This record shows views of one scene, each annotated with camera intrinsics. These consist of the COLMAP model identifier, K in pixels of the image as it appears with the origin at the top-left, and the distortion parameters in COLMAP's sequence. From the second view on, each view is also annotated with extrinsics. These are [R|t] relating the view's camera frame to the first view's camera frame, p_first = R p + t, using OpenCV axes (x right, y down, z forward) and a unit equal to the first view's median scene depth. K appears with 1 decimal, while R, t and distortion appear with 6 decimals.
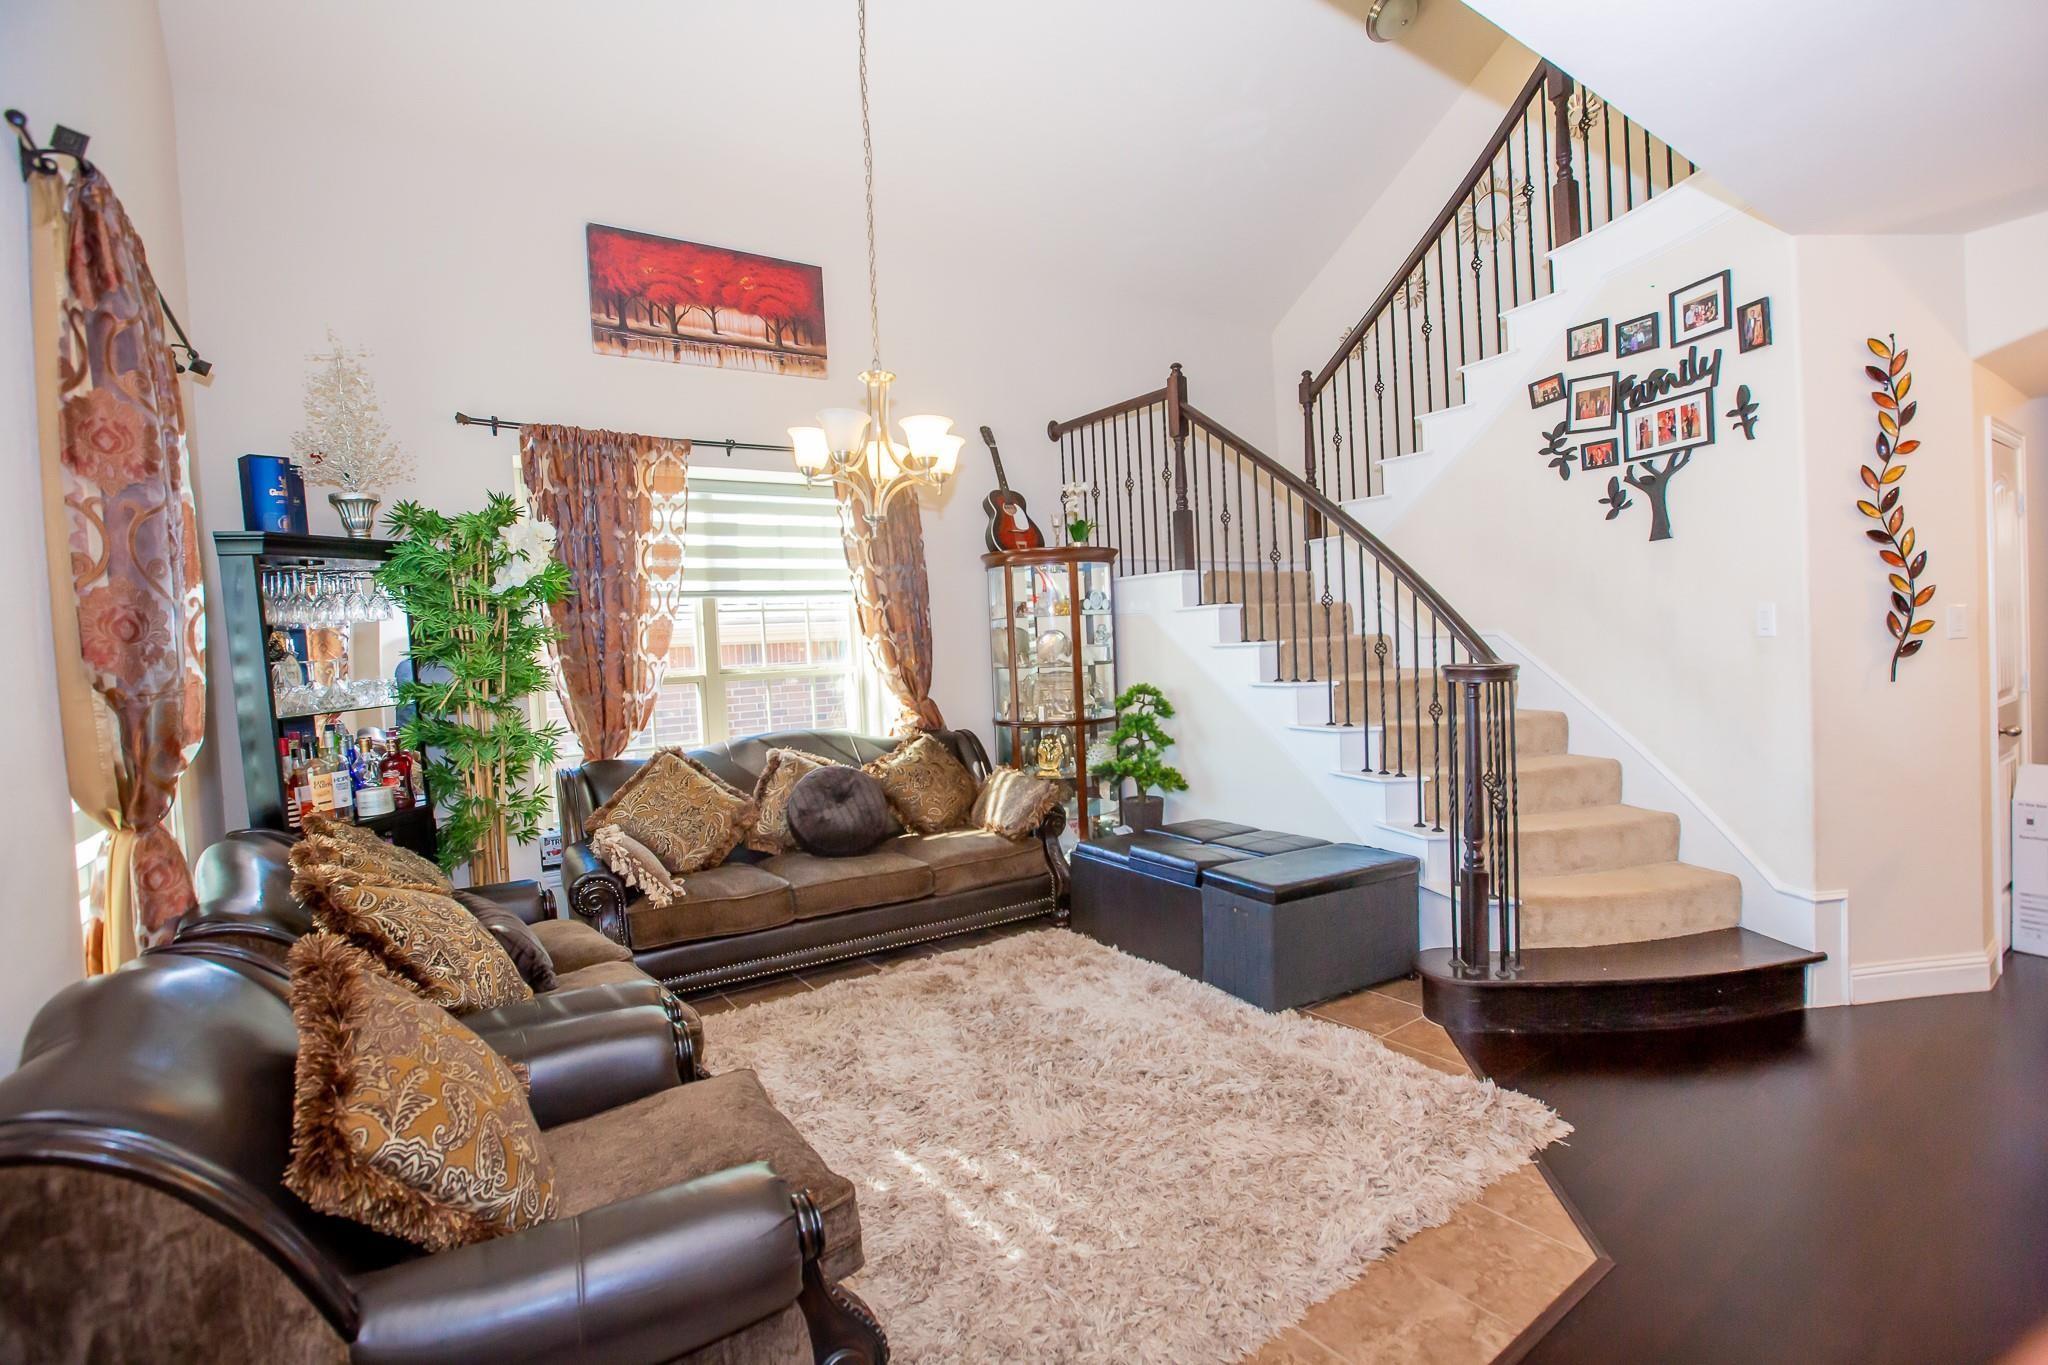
lens RADIAL K [[924.9, 0, 1014.4], [0, 924.9, 669.7], [0, 0, 1]] dist [-0.047651, 0.013827]
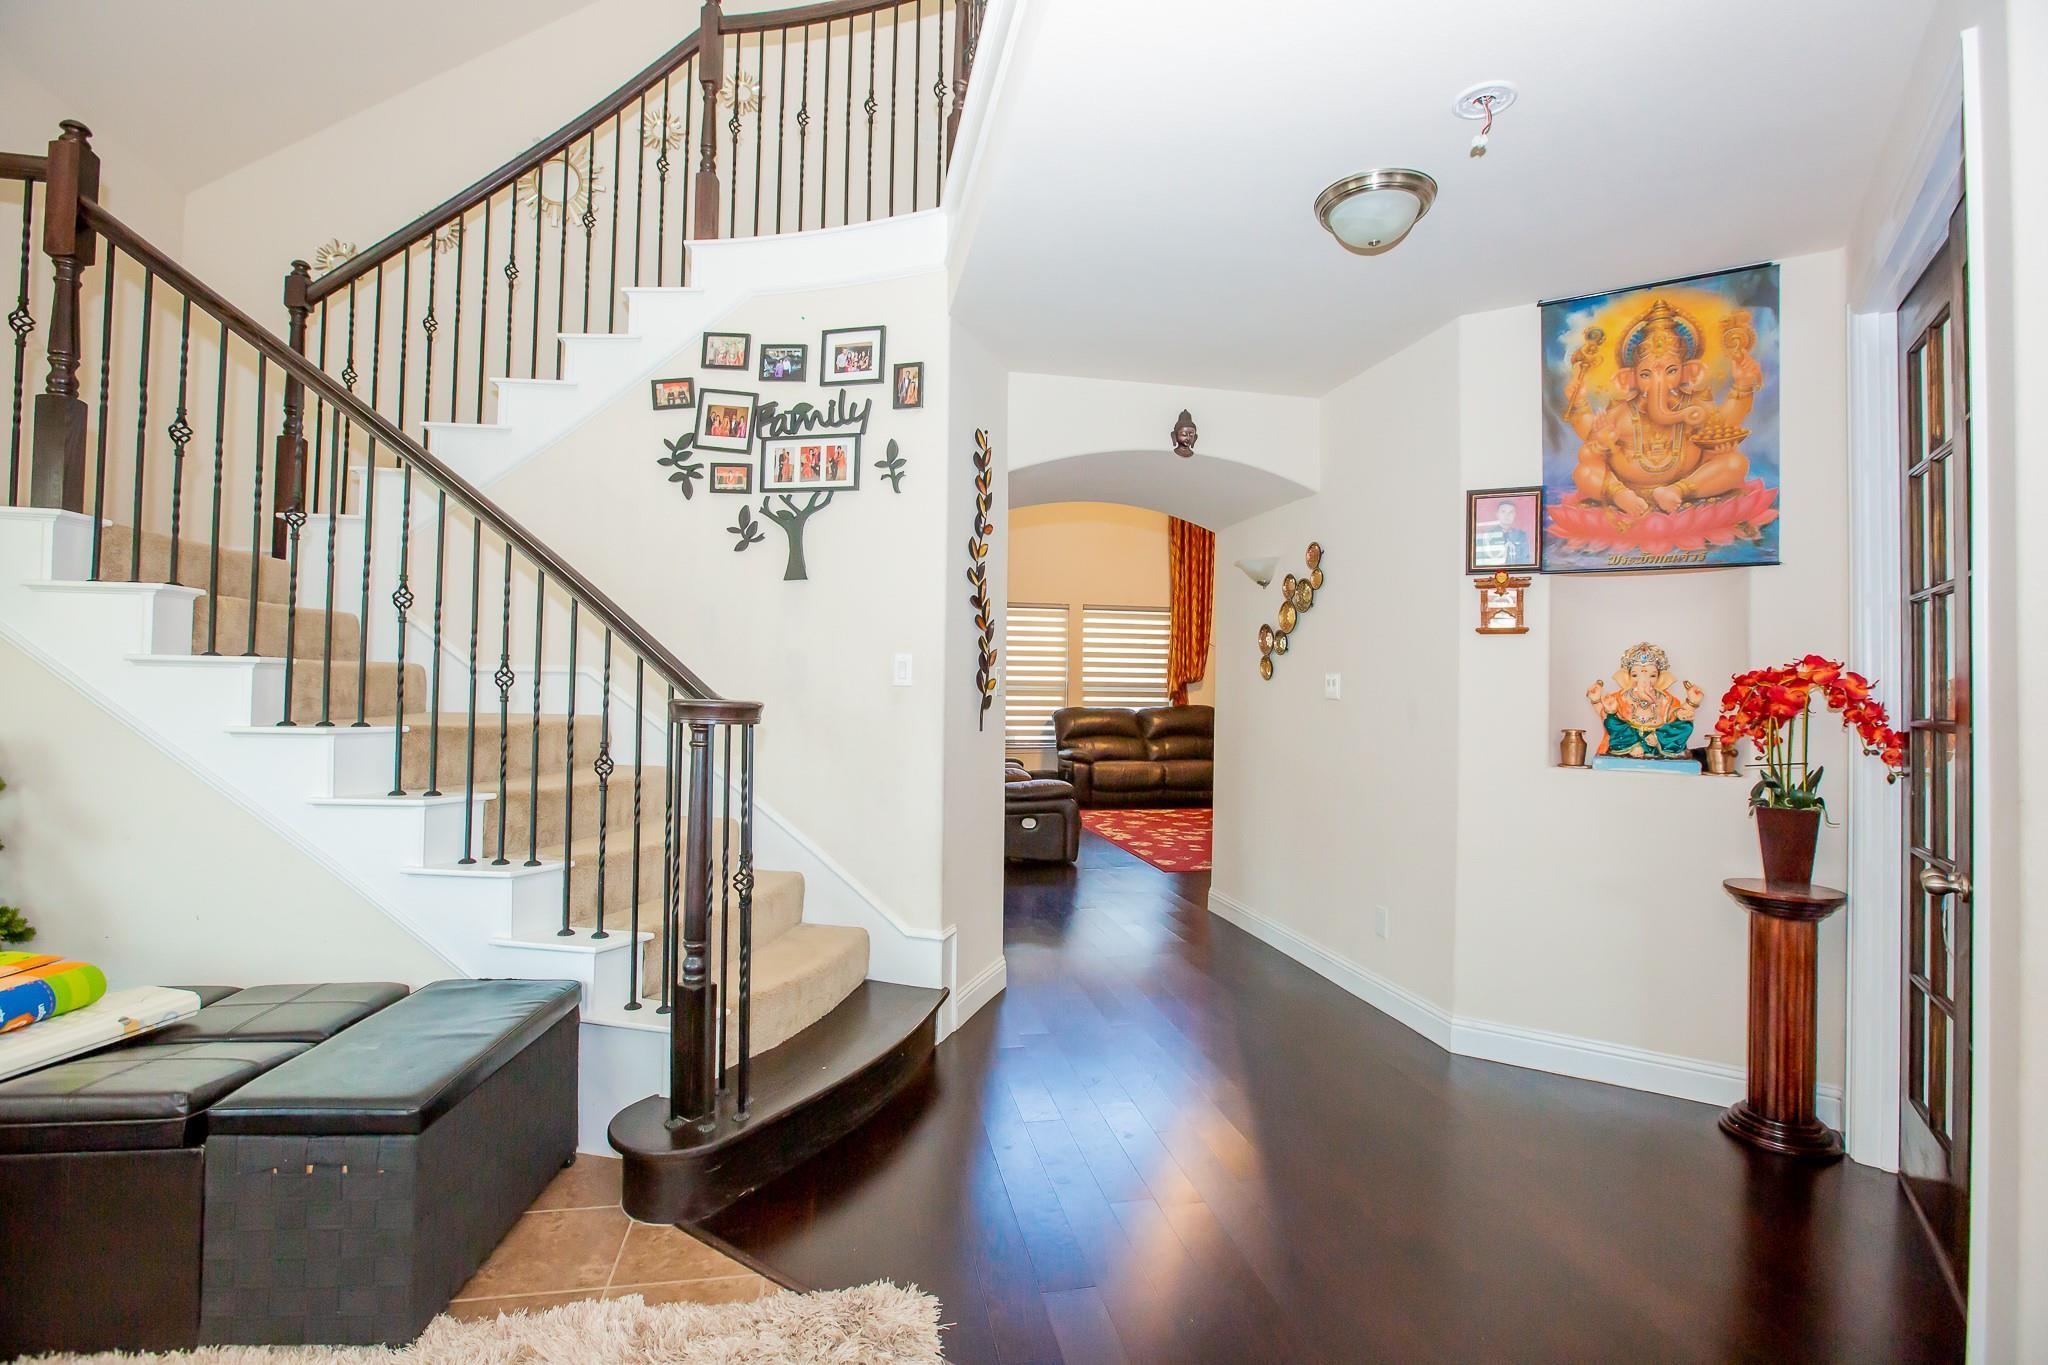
lens RADIAL K [[924.9, 0, 1014.4], [0, 924.9, 669.7], [0, 0, 1]] dist [-0.047651, 0.013827]
pose [[0.402603, 0.070797, 0.912633, -0.066220], [-0.005250, 0.997167, -0.075039, 0.020901], [-0.915360, 0.025420, 0.401834, 0.403530]]
